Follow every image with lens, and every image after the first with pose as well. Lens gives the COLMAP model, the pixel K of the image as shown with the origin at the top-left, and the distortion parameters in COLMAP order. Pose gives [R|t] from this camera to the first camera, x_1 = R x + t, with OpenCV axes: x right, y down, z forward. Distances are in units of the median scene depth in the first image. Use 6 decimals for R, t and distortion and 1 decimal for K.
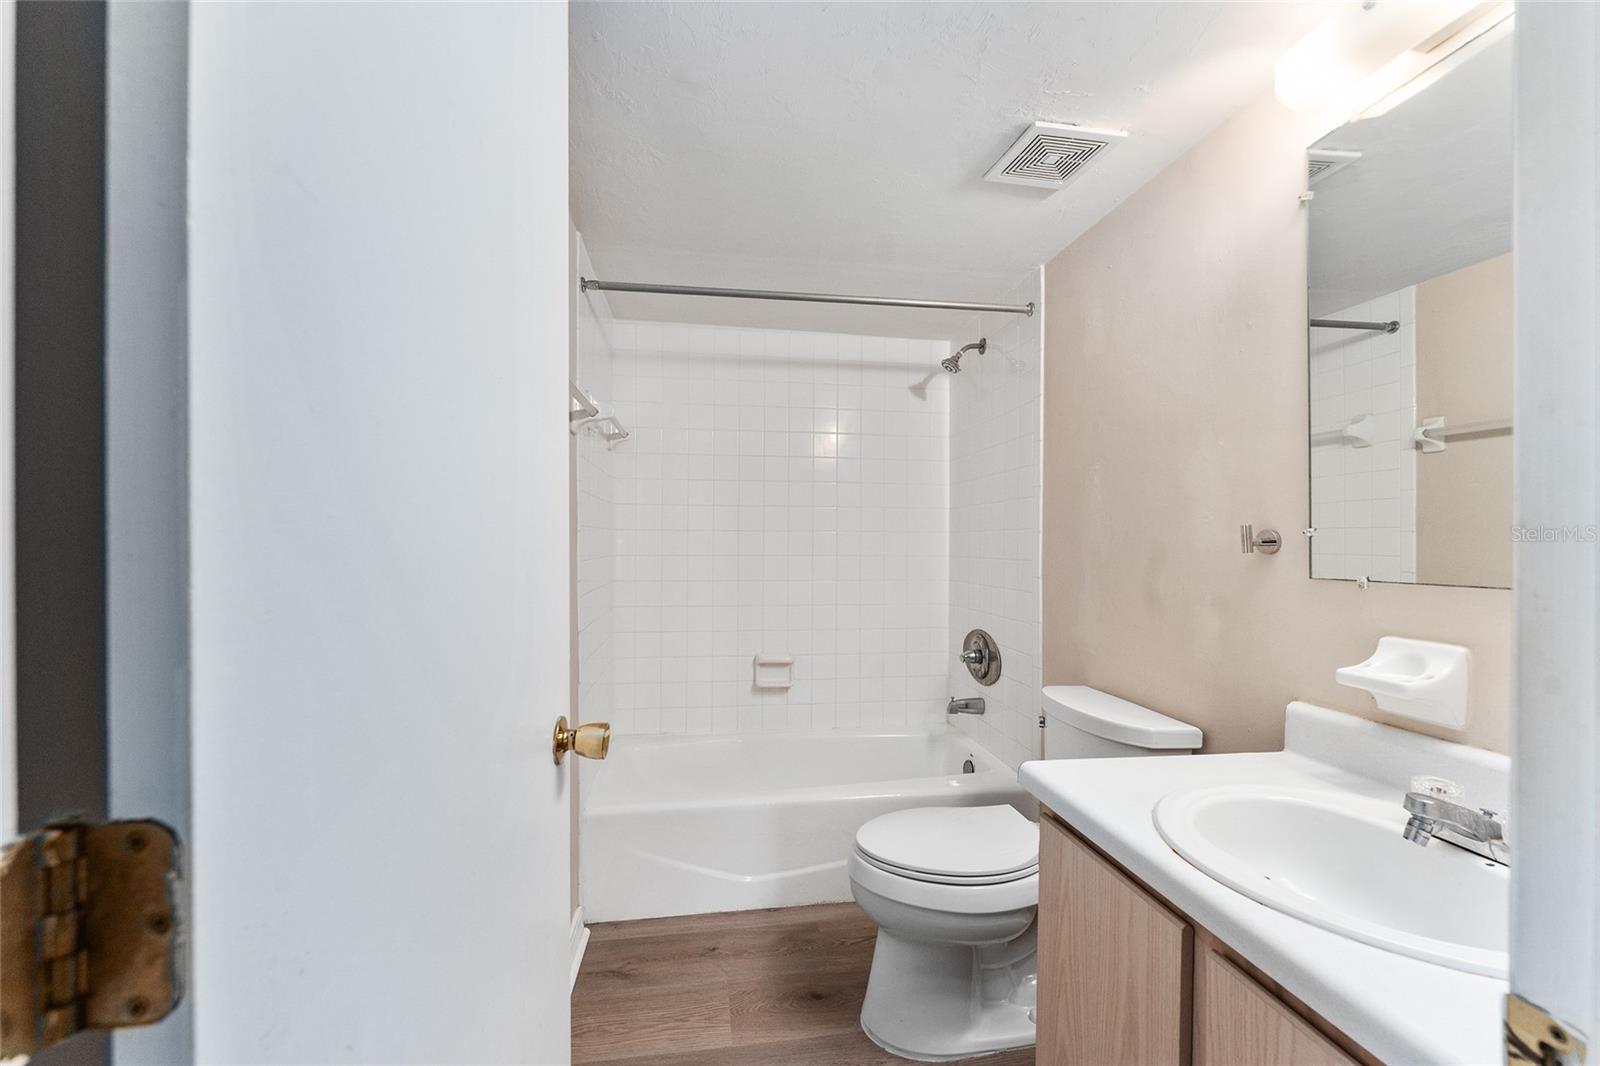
lens RADIAL K [[645.5, 0, 797.7], [0, 645.5, 552.0], [0, 0, 1]] dist [0.000072, -0.001116]
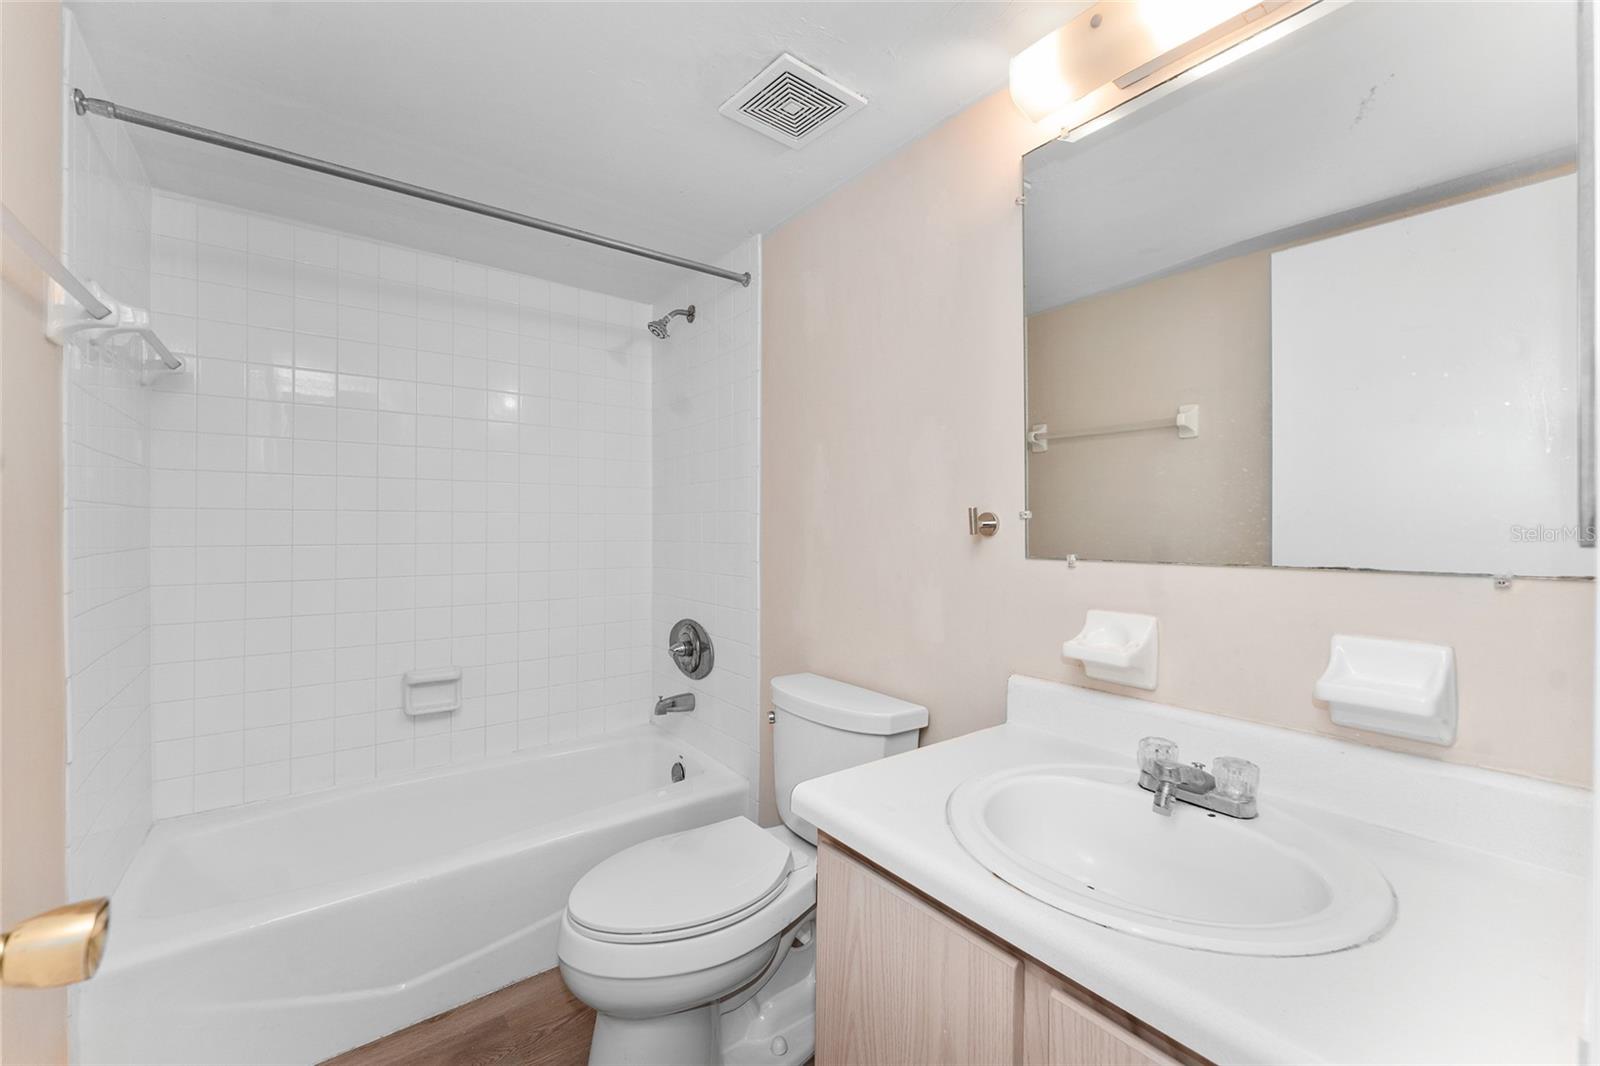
lens RADIAL K [[645.5, 0, 801.8], [0, 645.5, 527.1], [0, 0, 1]] dist [0.000072, -0.001116]
pose [[0.876412, -0.002889, 0.481553, -0.040424], [0.008942, 0.999907, -0.010276, -0.002005], [-0.481478, 0.013312, 0.876357, 0.205422]]
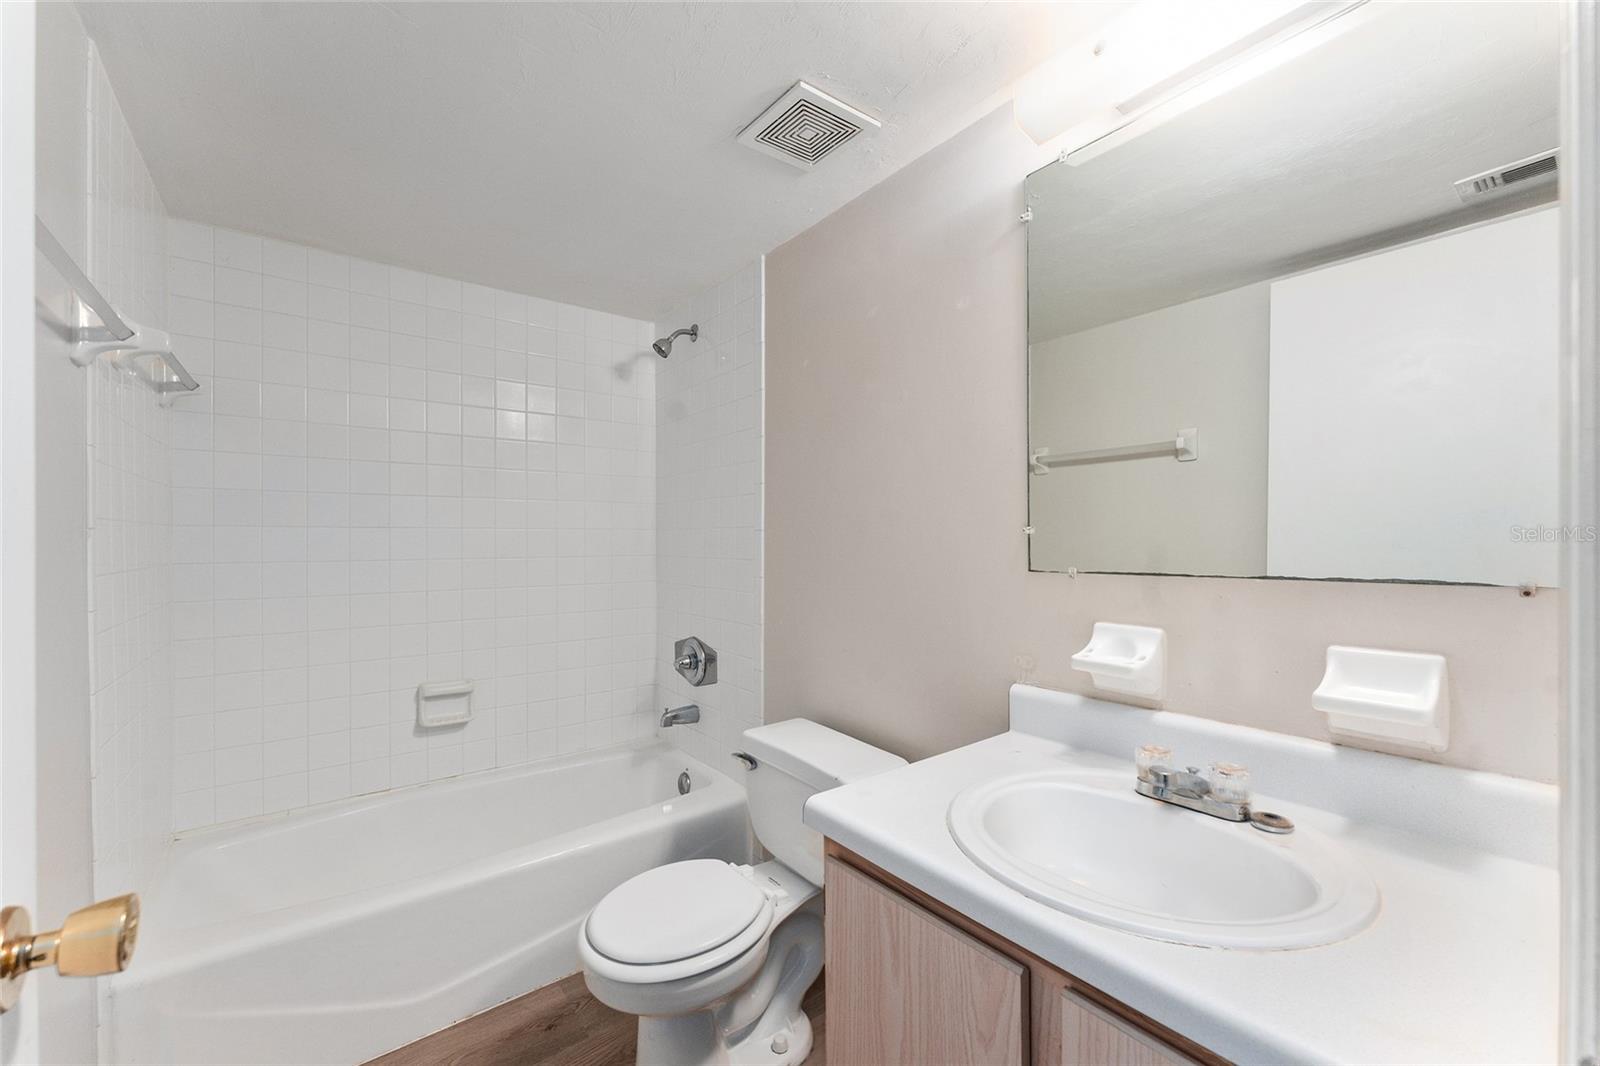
lens RADIAL K [[645.5, 0, 797.1], [0, 645.5, 543.6], [0, 0, 1]] dist [0.000072, -0.001116]
pose [[0.875152, -0.008891, 0.483766, -0.074615], [0.012306, 0.999917, -0.003887, -0.007473], [-0.483691, 0.009355, 0.875189, 0.190531]]
